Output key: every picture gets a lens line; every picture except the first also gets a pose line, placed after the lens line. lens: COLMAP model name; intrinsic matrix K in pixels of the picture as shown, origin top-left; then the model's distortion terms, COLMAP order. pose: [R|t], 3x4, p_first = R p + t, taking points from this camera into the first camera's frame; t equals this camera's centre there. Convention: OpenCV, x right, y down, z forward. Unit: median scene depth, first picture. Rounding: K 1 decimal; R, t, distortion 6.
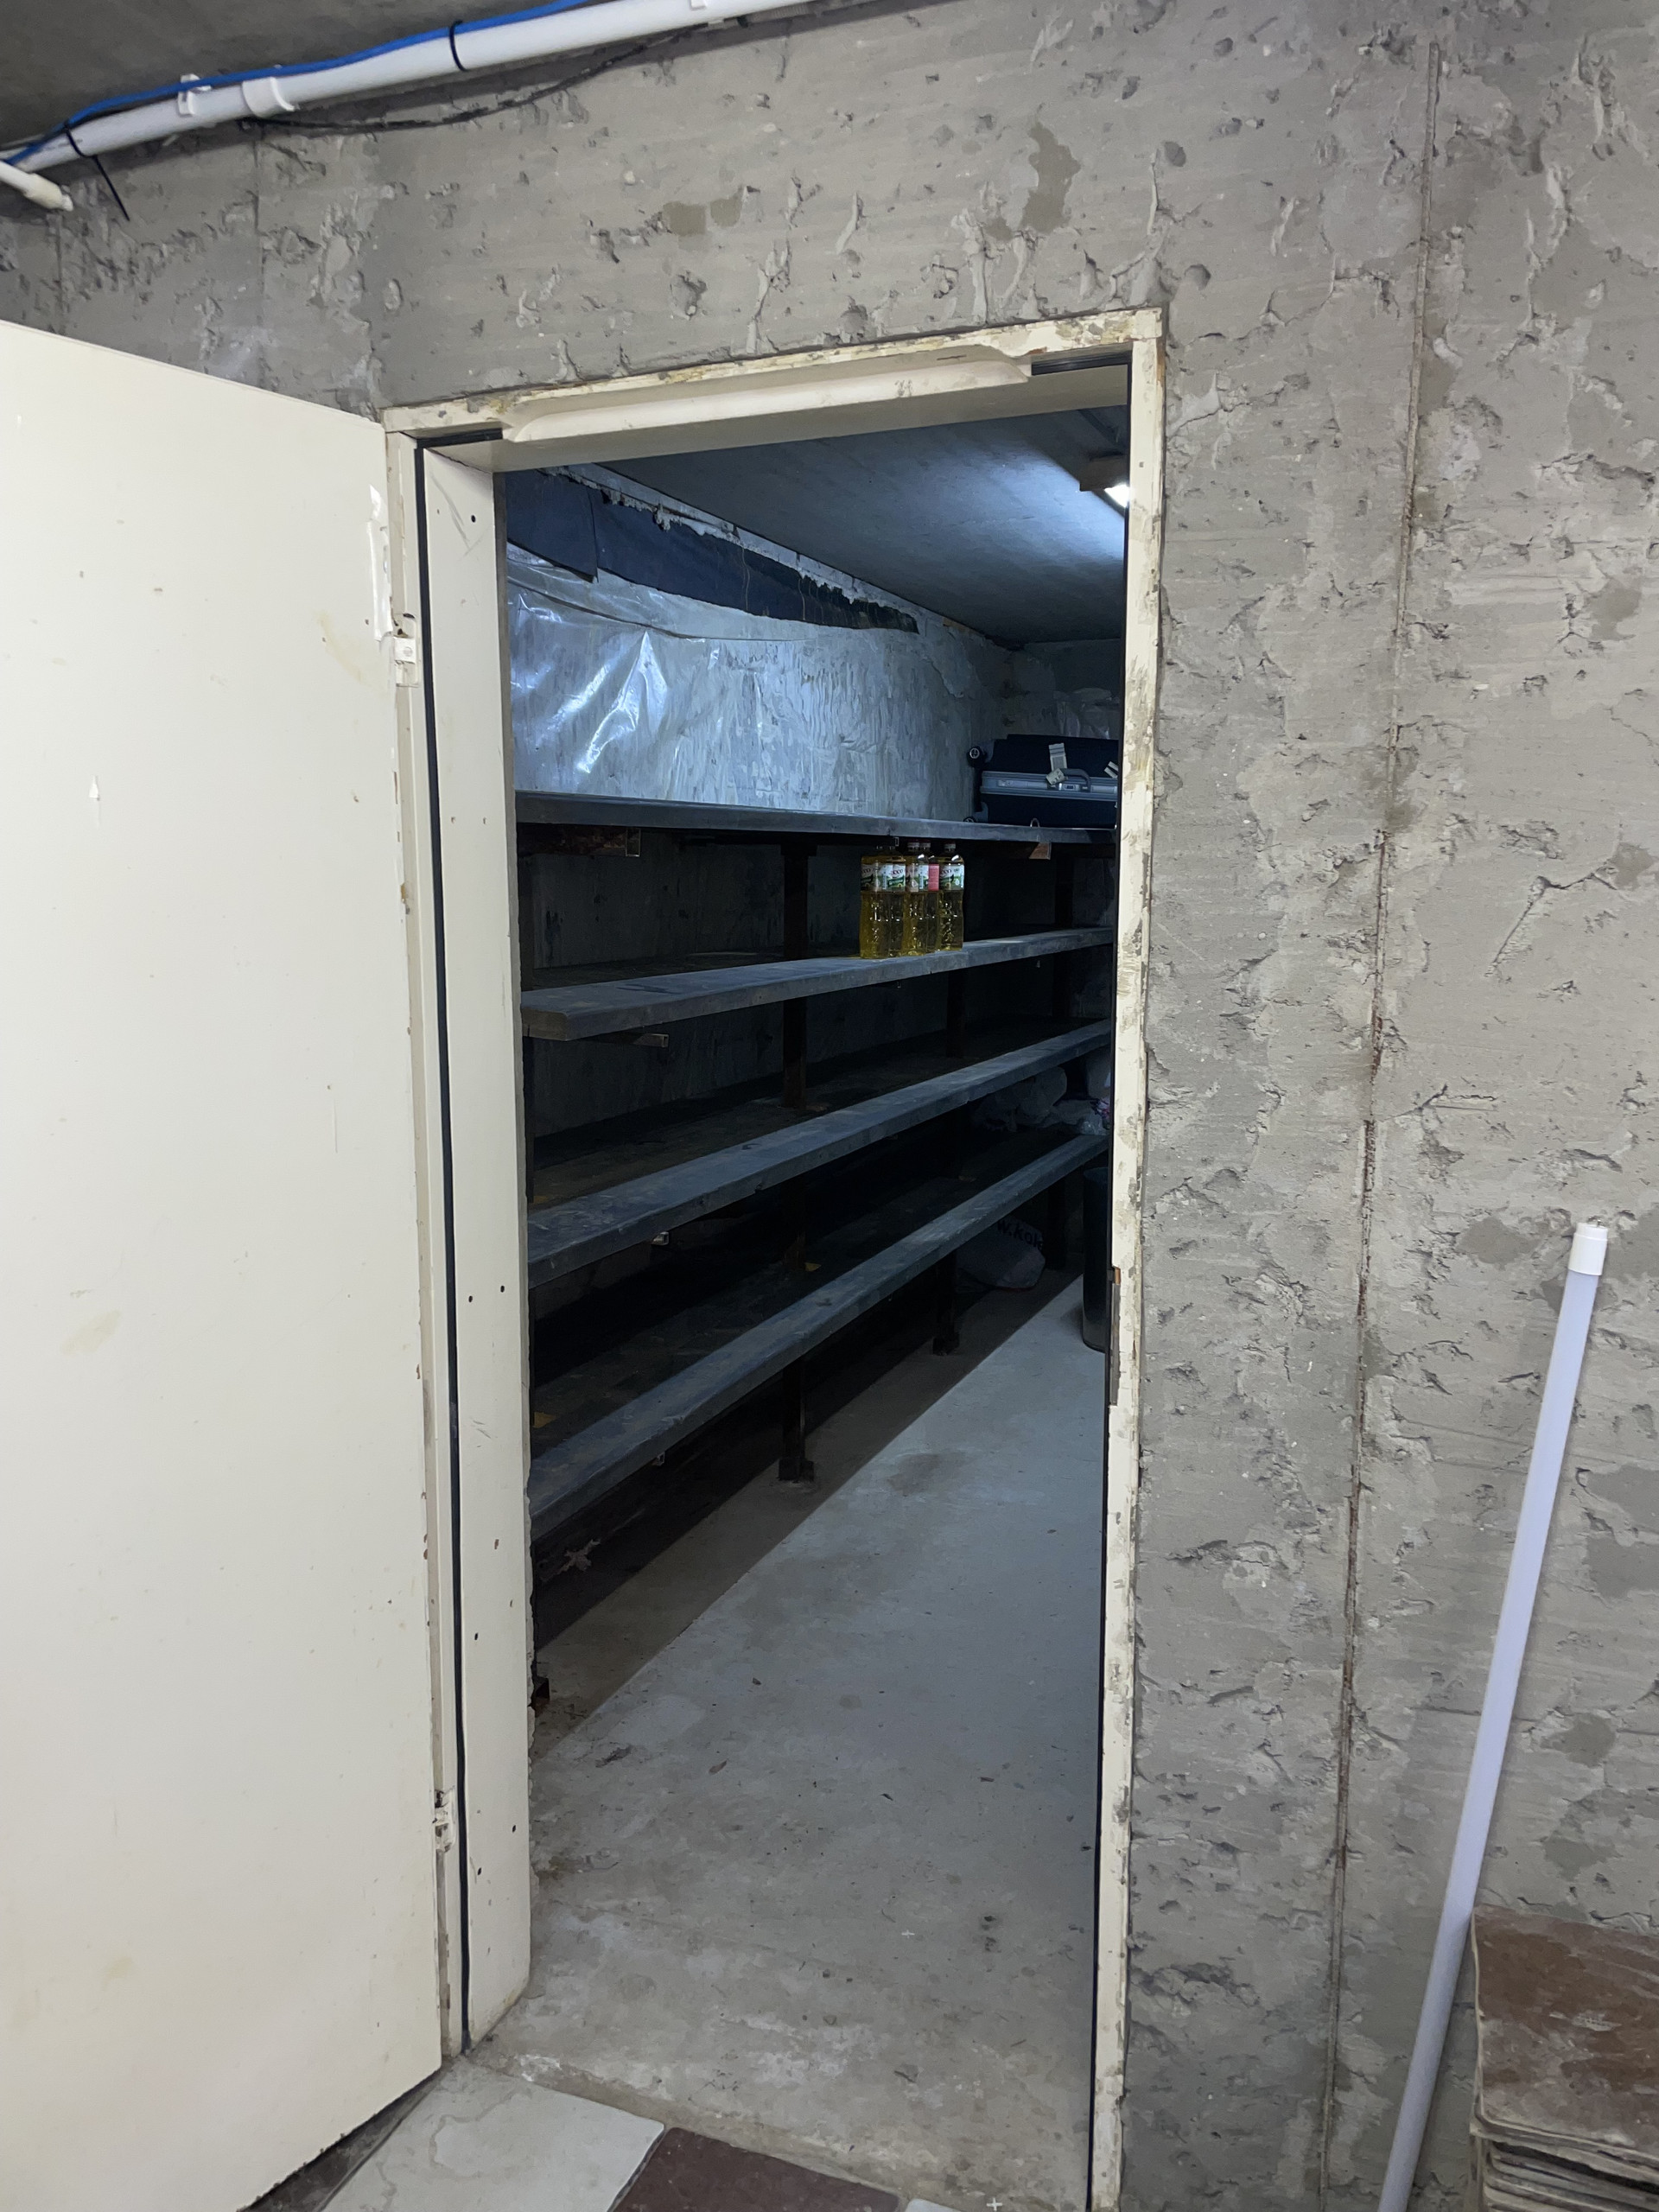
lens RADIAL K [[1854.2, 0, 832.9], [0, 1854.2, 1107.4], [0, 0, 1]] dist [0.083679, 0.002236]
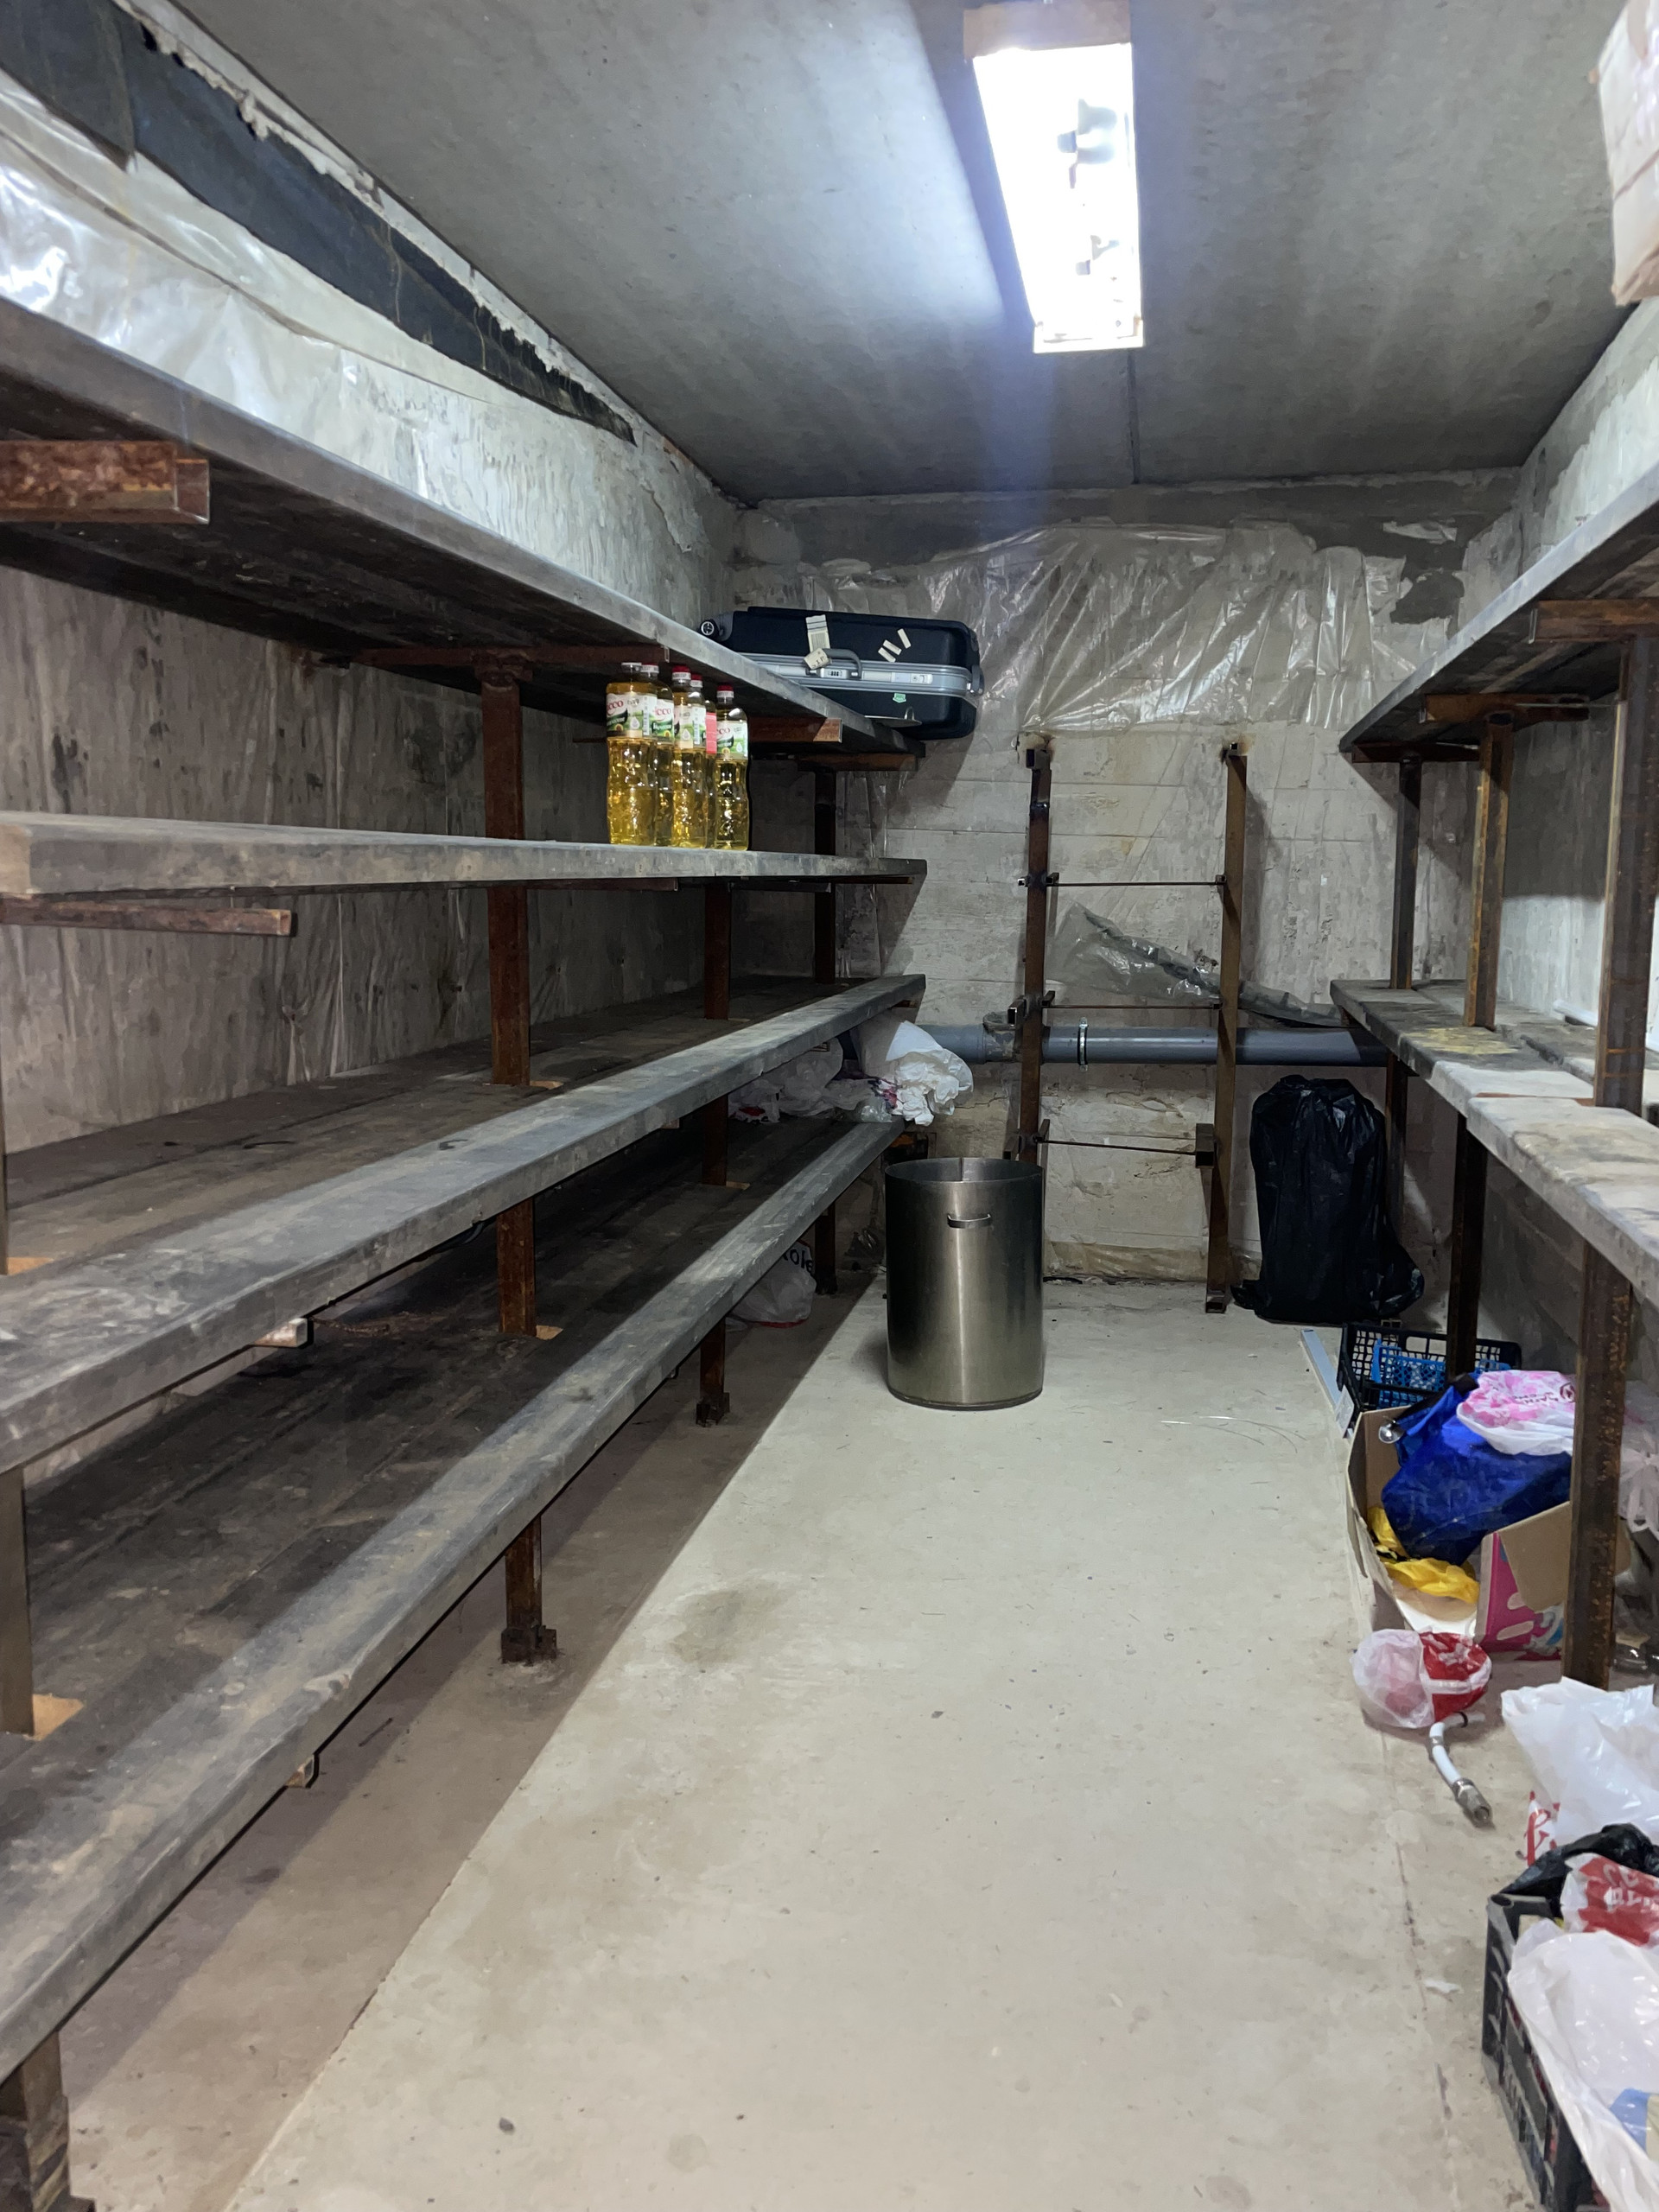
lens RADIAL K [[1689.8, 0, 869.9], [0, 1689.8, 1127.2], [0, 0, 1]] dist [0.063797, -0.076841]
pose [[0.972799, -0.035350, 0.228937, -0.034264], [0.034202, 0.999375, 0.008985, 0.013592], [-0.229111, -0.000911, 0.973400, 0.403272]]
